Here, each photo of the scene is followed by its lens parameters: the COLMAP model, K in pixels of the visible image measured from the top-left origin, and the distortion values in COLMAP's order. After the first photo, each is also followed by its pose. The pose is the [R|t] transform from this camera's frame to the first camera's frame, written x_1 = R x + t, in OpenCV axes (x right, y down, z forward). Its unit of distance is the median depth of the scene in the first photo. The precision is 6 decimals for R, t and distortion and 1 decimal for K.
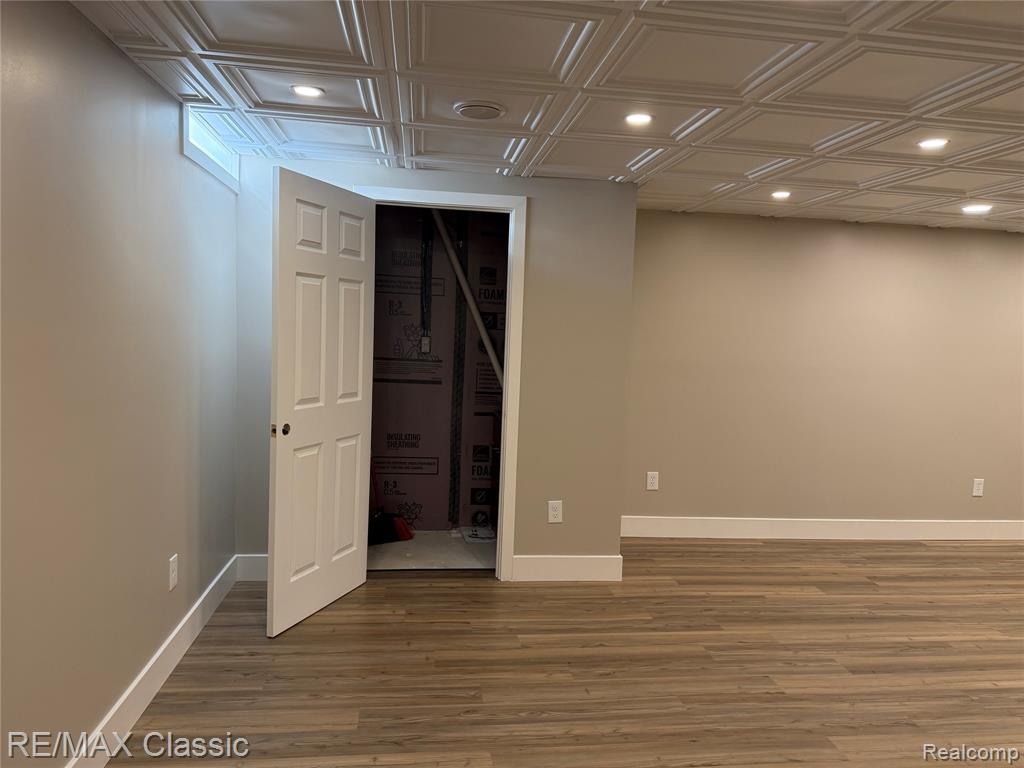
lens RADIAL K [[720.0, 0, 514.7], [0, 720.0, 382.9], [0, 0, 1]] dist [0.063126, -0.069578]
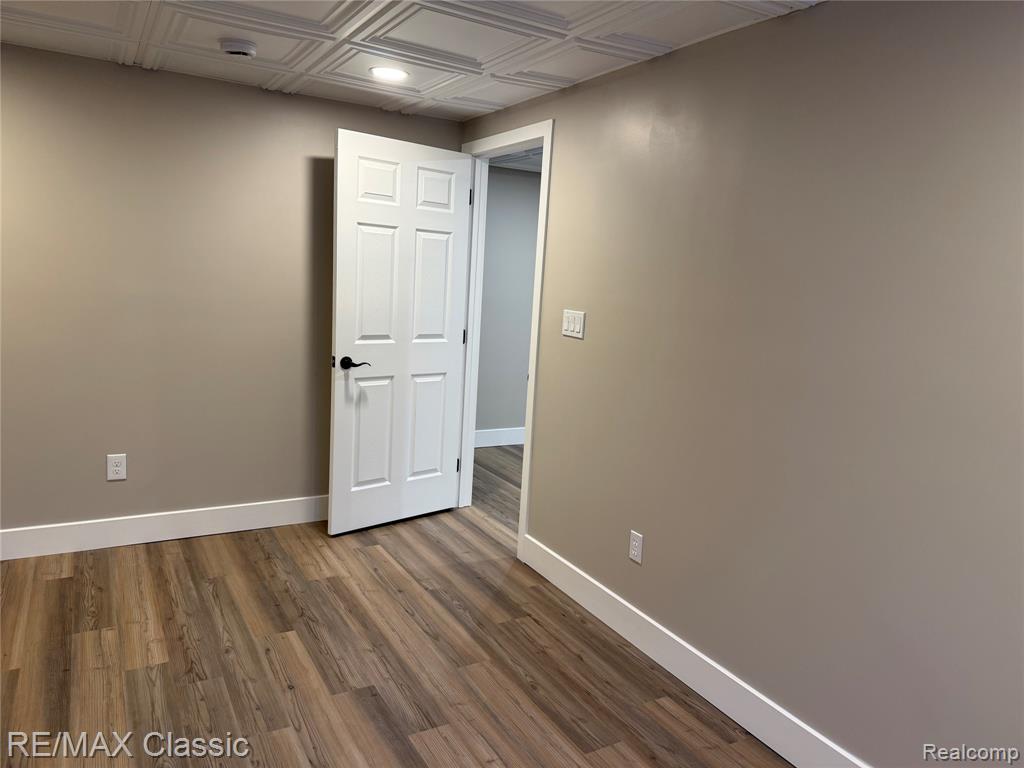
lens RADIAL K [[720.0, 0, 514.7], [0, 720.0, 382.9], [0, 0, 1]] dist [0.063126, -0.069578]
pose [[0.828785, -0.072114, 0.554901, -0.836506], [0.021681, 0.995055, 0.096933, -0.012148], [-0.559147, -0.068305, 0.826250, -0.075715]]
